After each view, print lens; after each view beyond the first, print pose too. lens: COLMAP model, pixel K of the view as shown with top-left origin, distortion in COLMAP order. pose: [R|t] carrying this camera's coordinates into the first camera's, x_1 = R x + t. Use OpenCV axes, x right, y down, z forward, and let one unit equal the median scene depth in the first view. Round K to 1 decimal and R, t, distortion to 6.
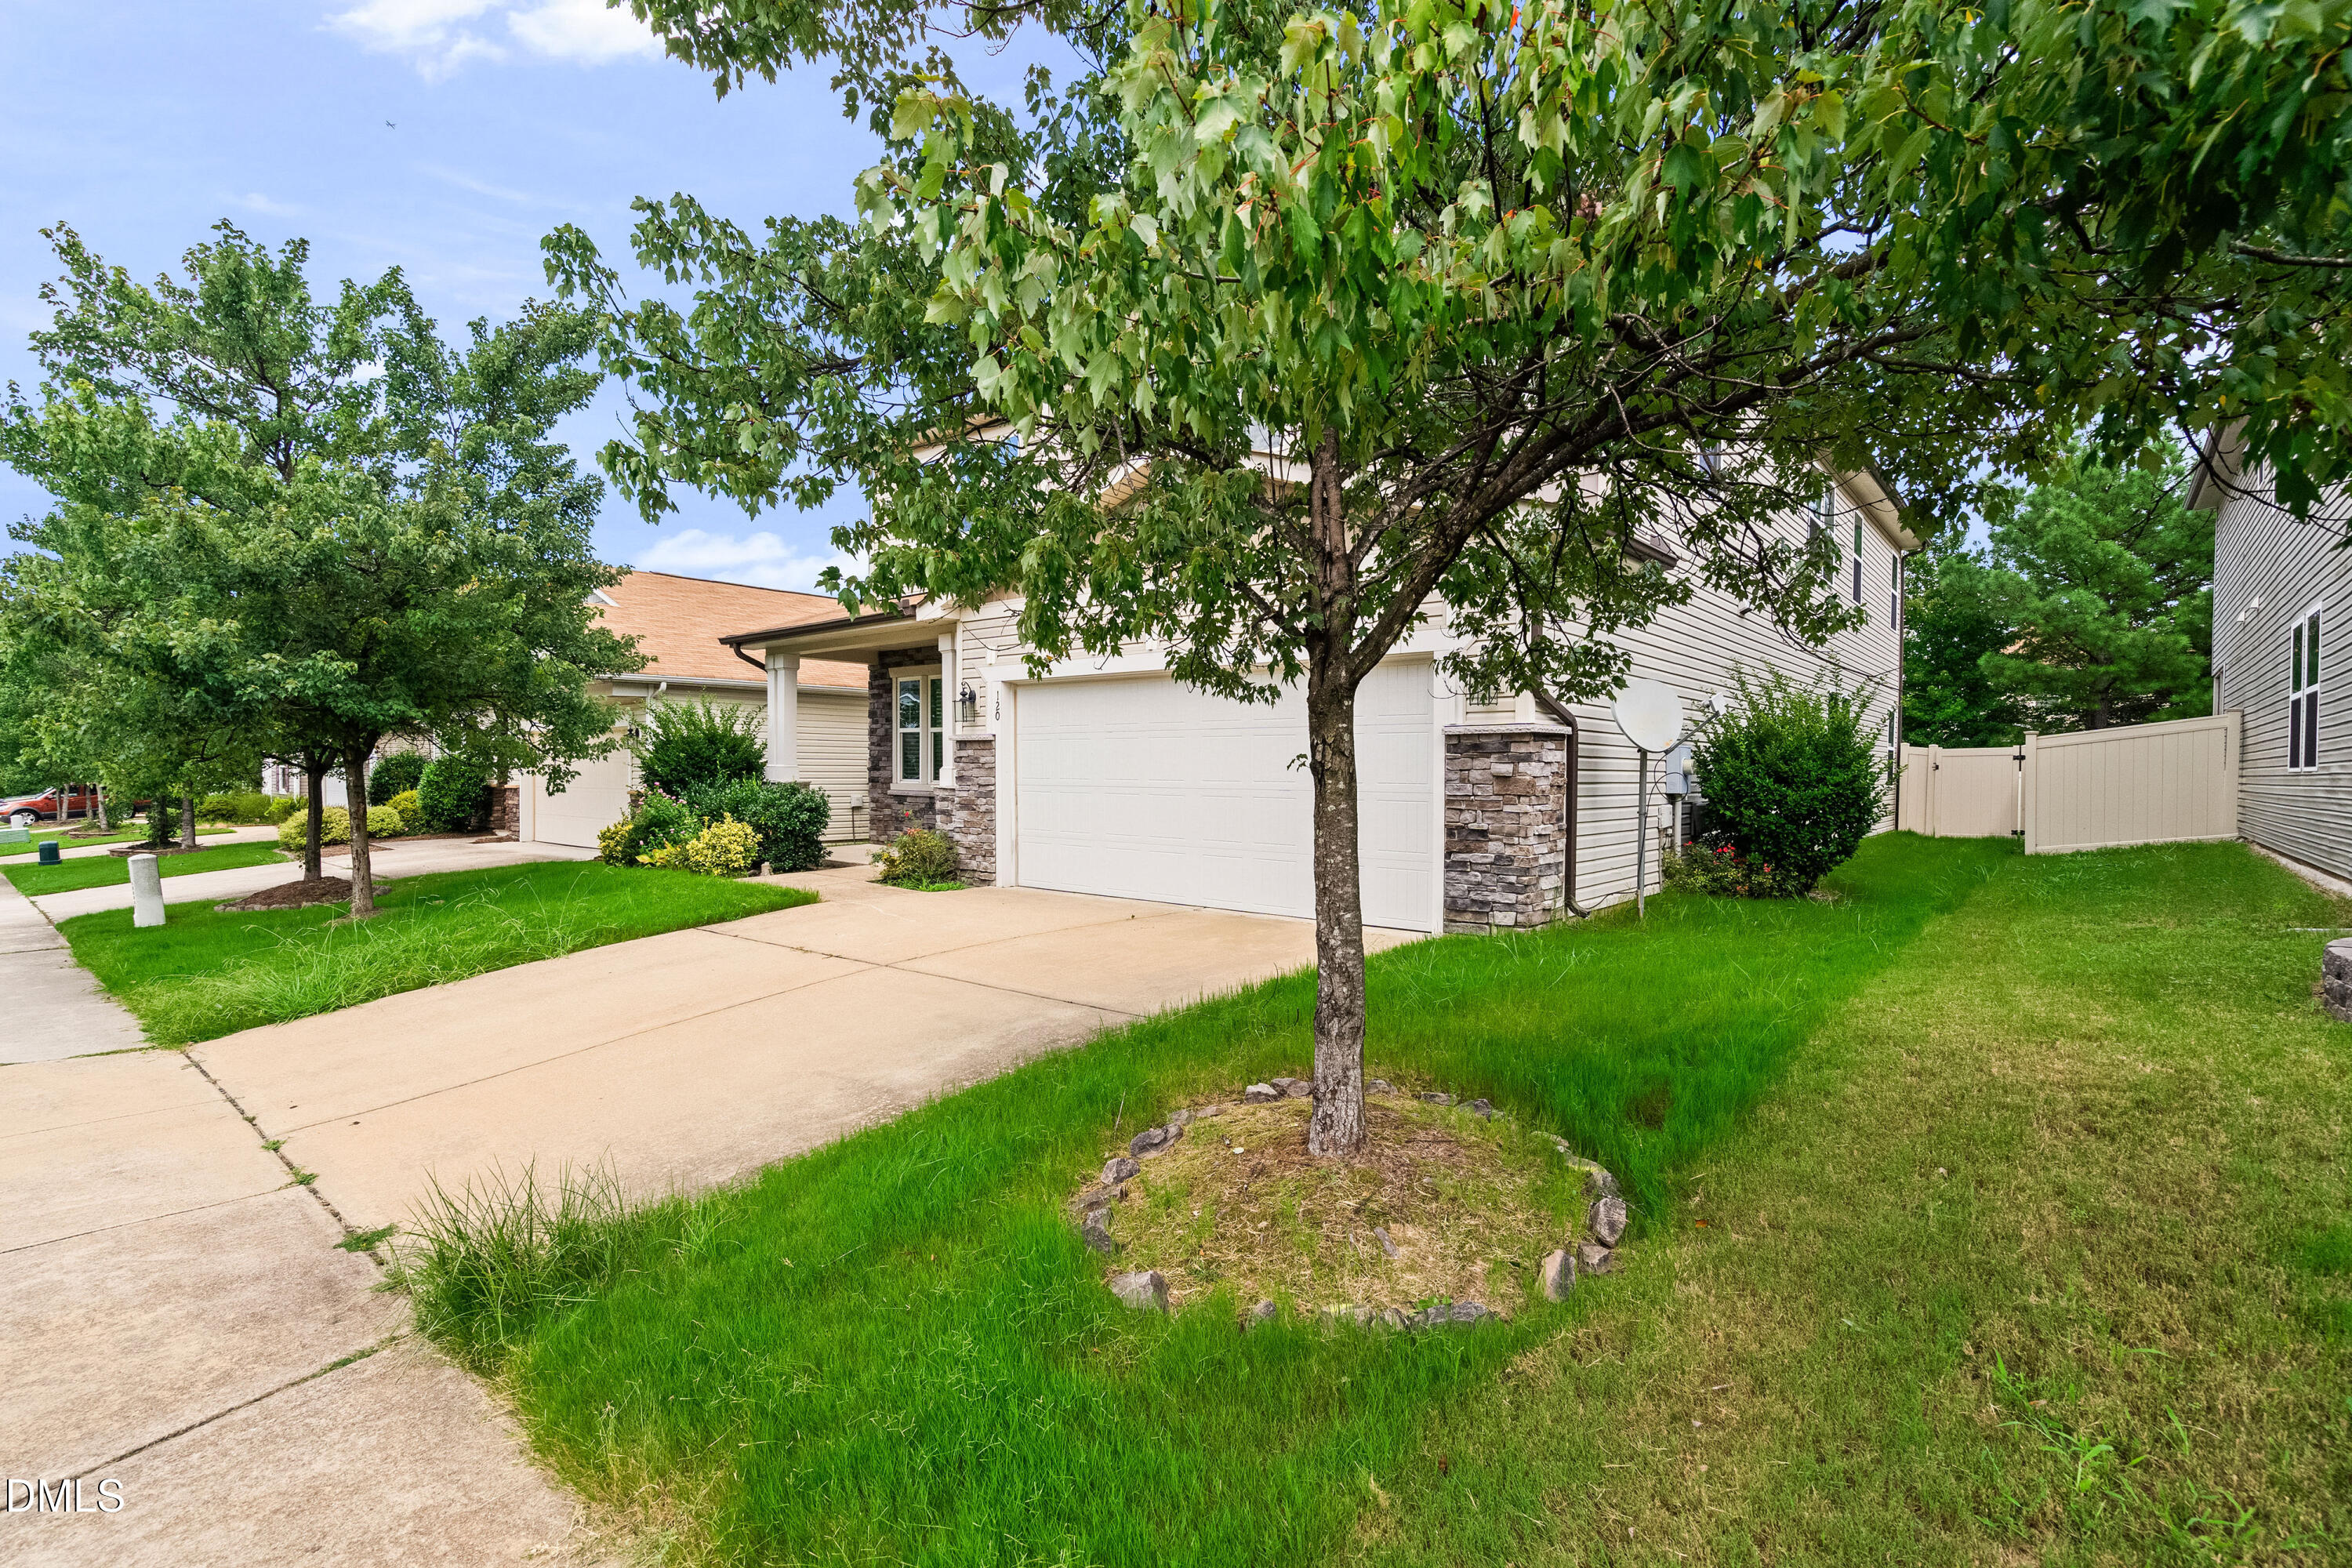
lens RADIAL K [[1105.8, 0, 1174.9], [0, 1105.8, 786.5], [0, 0, 1]] dist [-0.003952, 0.001760]
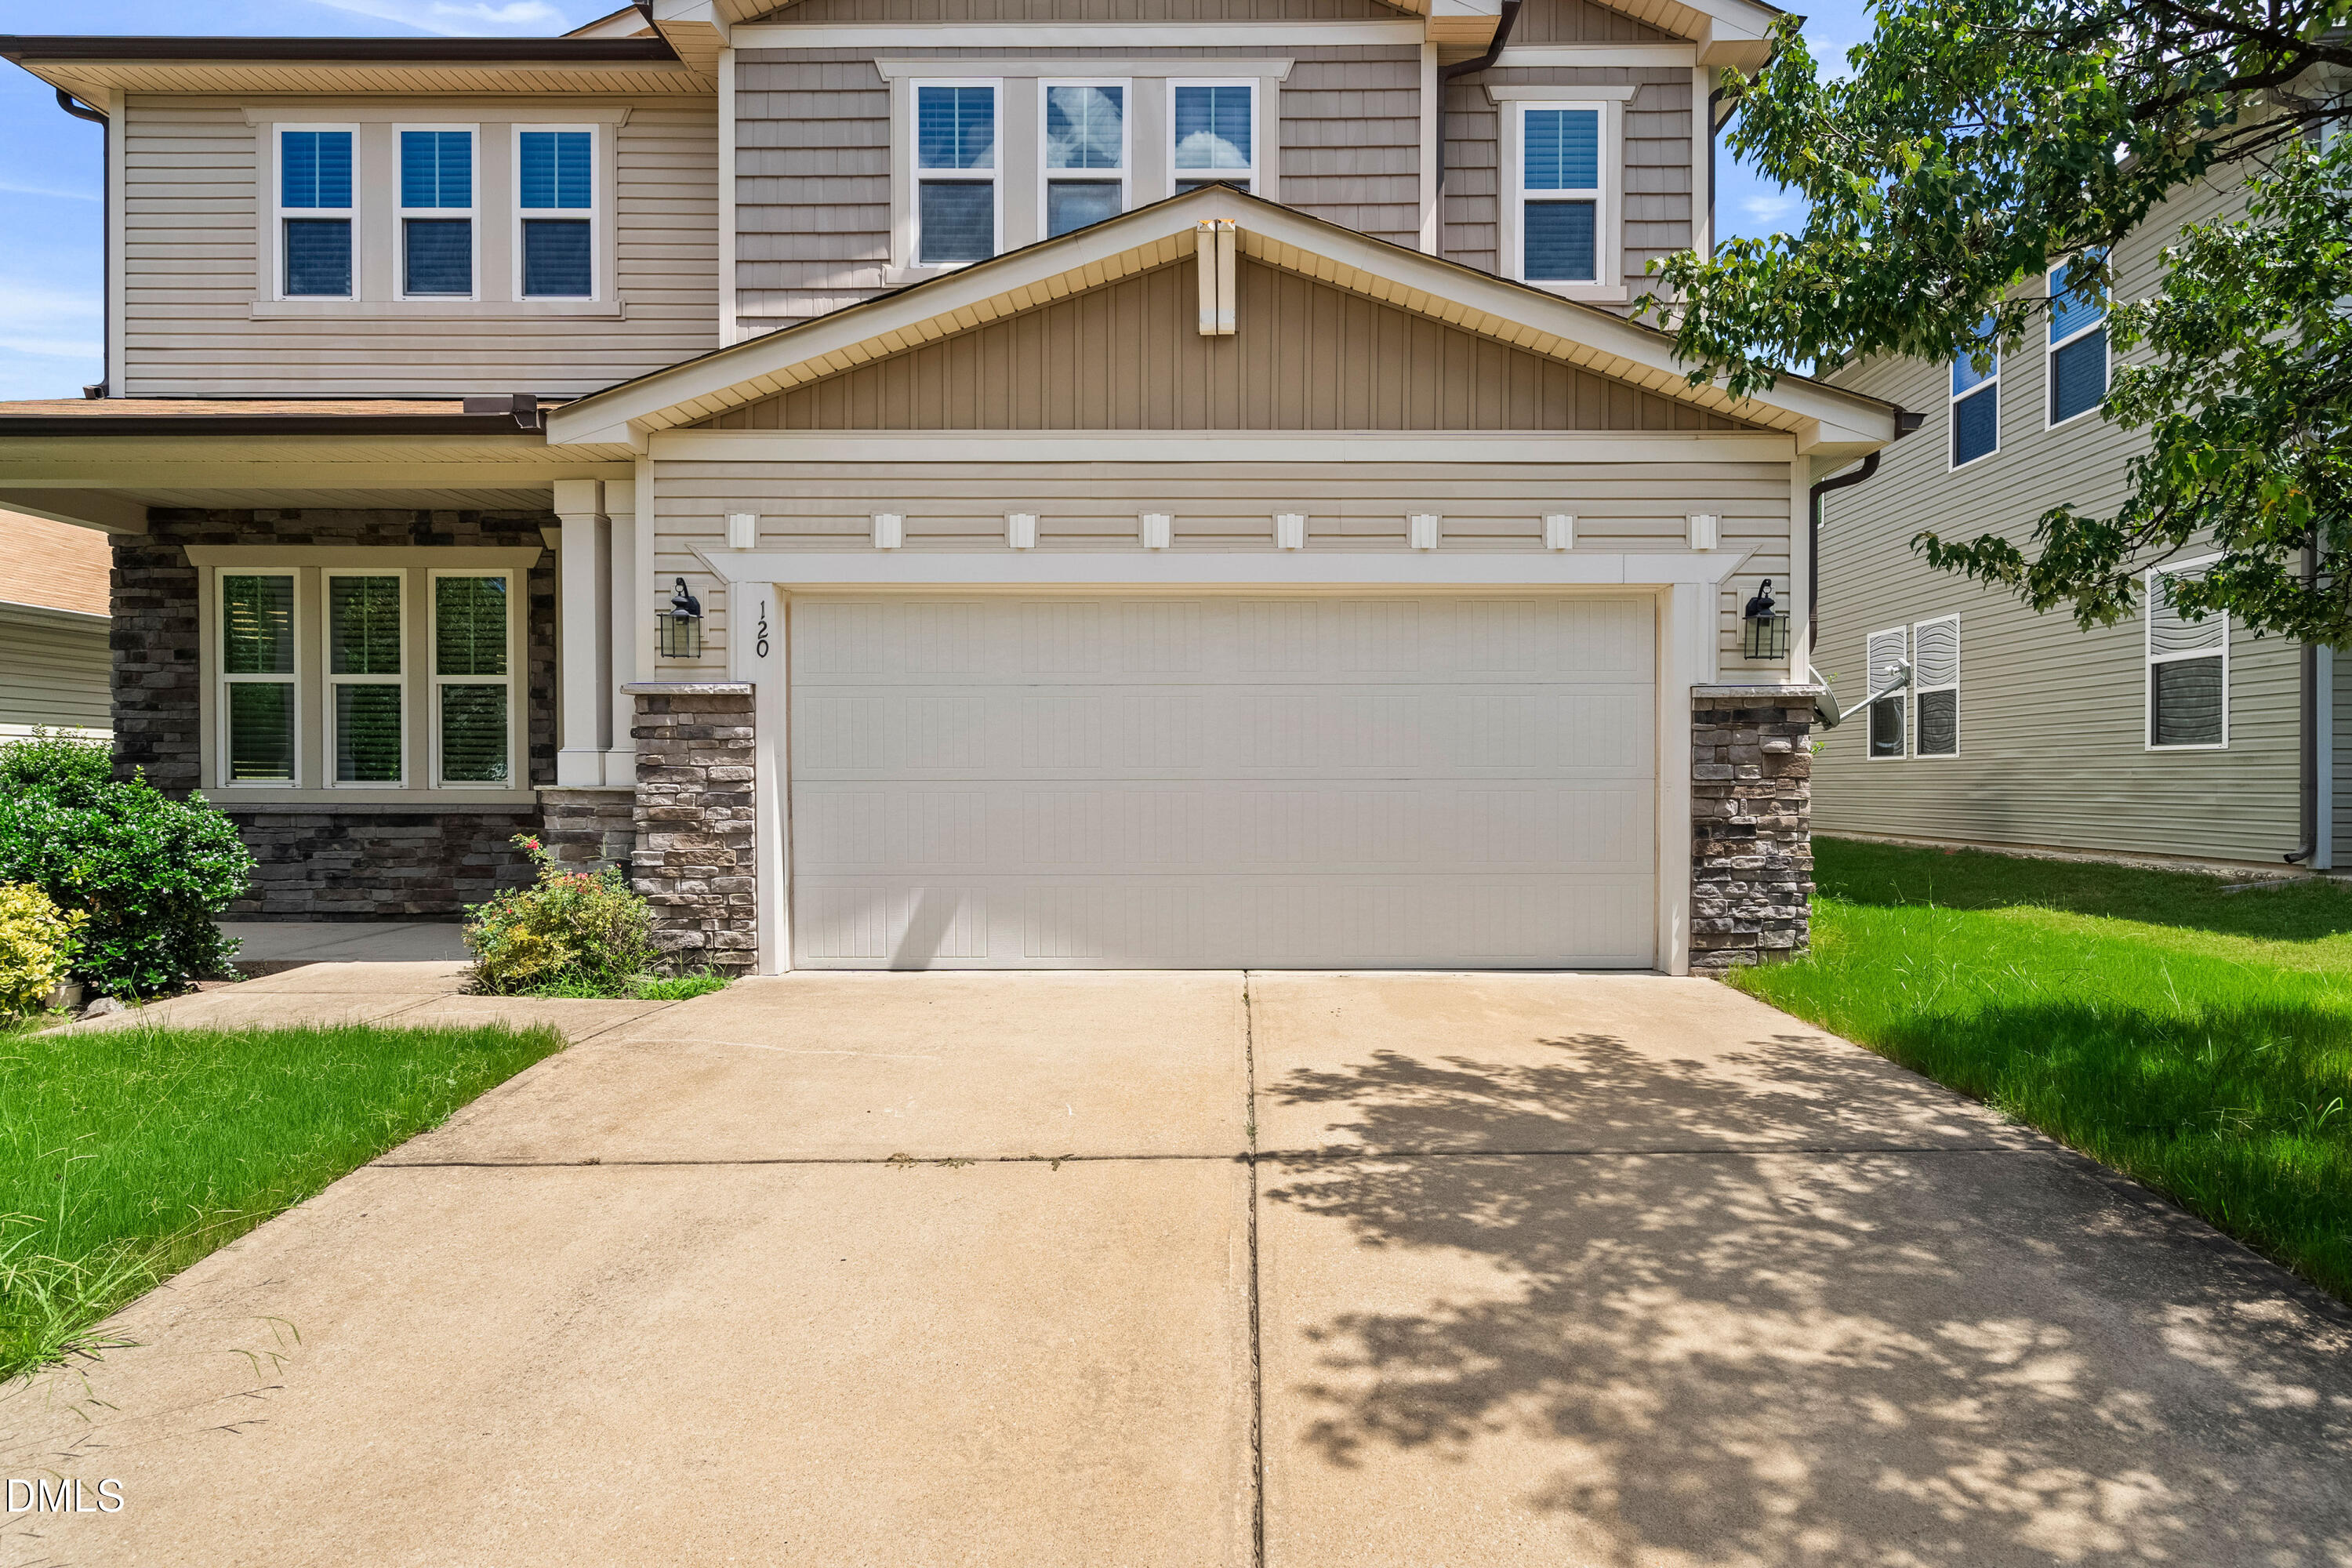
lens RADIAL K [[1317.6, 0, 1218.5], [0, 1317.6, 787.0], [0, 0, 1]] dist [0.006506, 0.000511]
pose [[0.752989, -0.010643, 0.657947, -0.458006], [0.016710, 0.999856, -0.002950, 0.007682], [-0.657821, 0.013216, 0.753059, 0.434321]]
